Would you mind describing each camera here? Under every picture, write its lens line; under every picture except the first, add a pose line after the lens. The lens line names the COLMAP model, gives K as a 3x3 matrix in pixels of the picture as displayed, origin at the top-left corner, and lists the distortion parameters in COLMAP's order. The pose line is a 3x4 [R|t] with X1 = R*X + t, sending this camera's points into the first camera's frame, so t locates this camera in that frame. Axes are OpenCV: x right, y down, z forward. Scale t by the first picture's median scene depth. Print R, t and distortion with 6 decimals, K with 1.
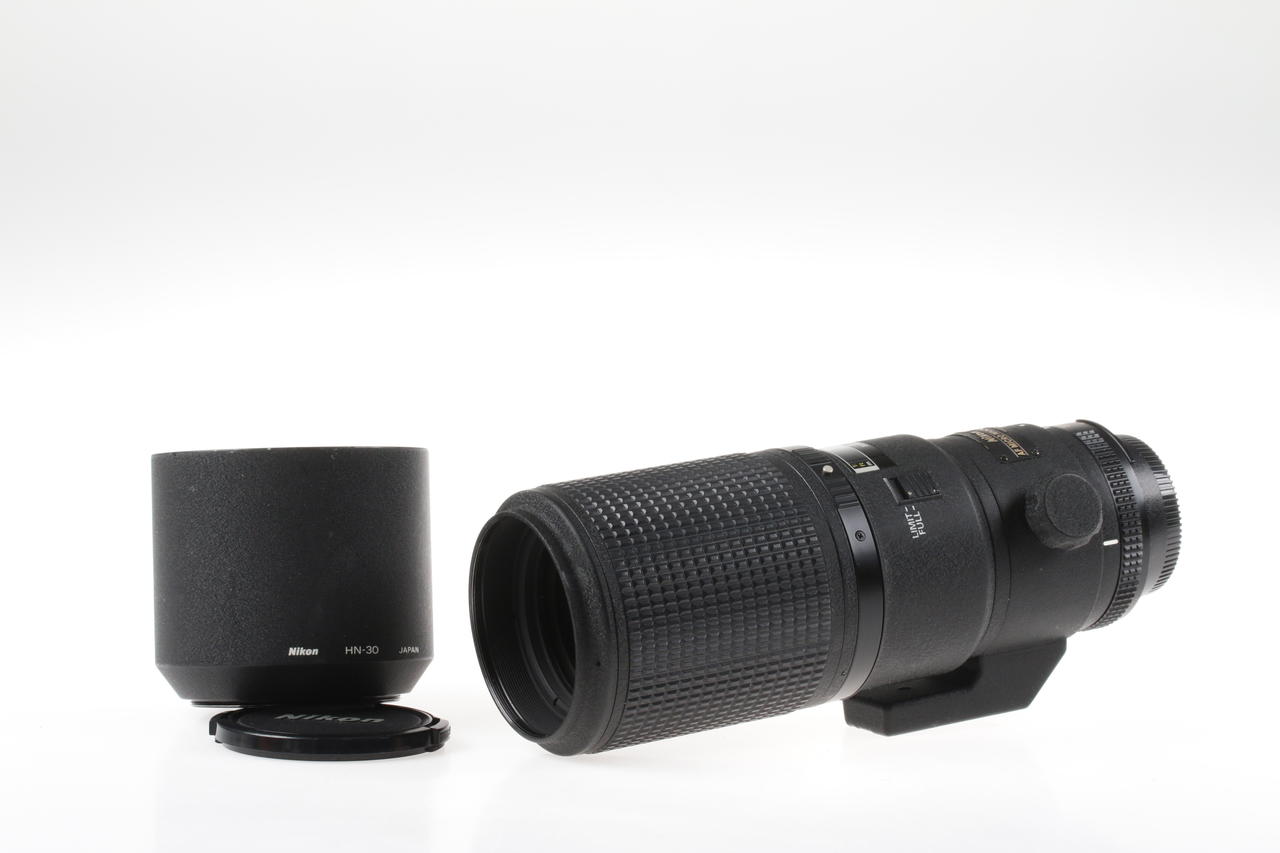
lens RADIAL K [[4035.3, 0, 638.6], [0, 4035.3, 425.9], [0, 0, 1]] dist [0.045701, 0.000000]
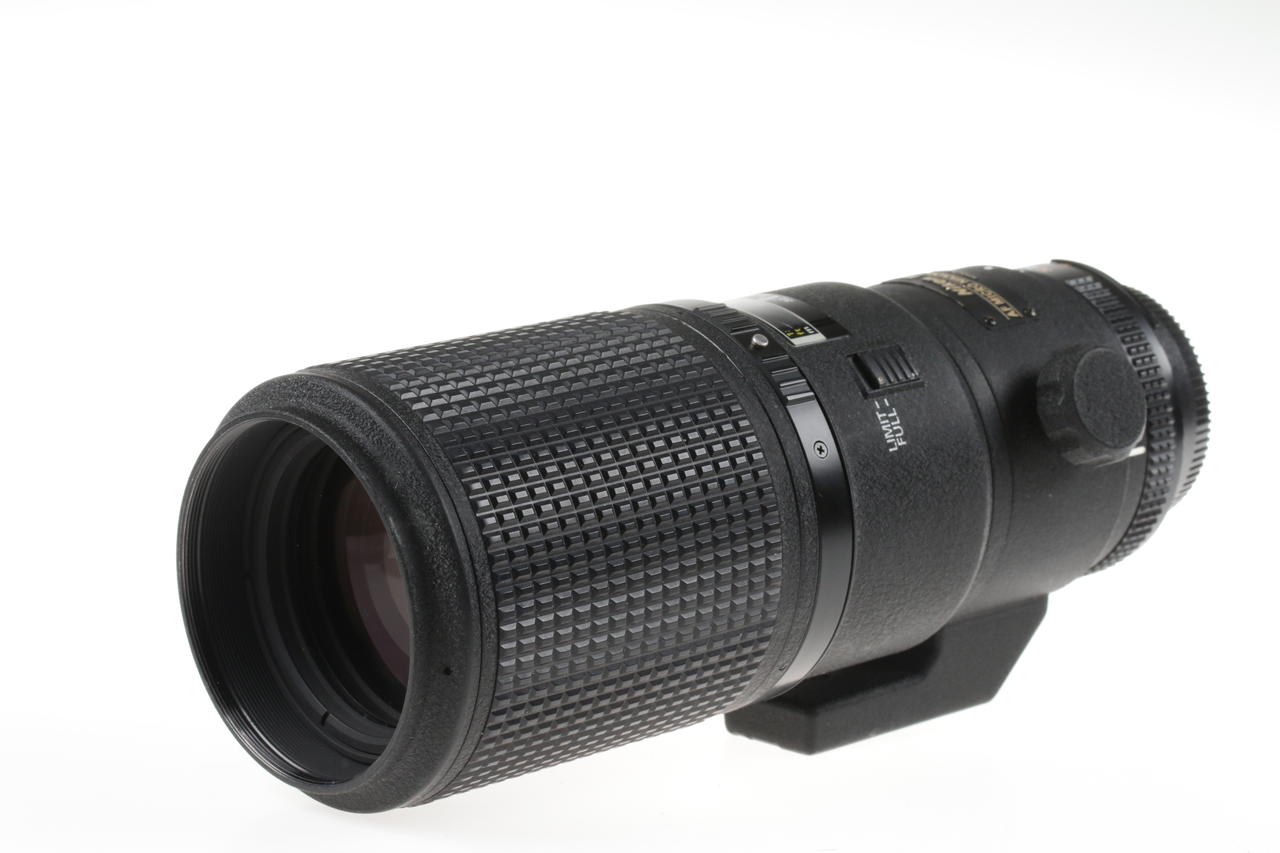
lens RADIAL K [[4035.3, 0, 641.1], [0, 4035.3, 427.6], [0, 0, 1]] dist [0.045701, 0.000000]
pose [[0.971496, 0.002770, 0.237042, -0.117018], [-0.016365, 0.998330, 0.055405, -0.009929], [-0.236492, -0.057704, 0.969918, 0.394827]]
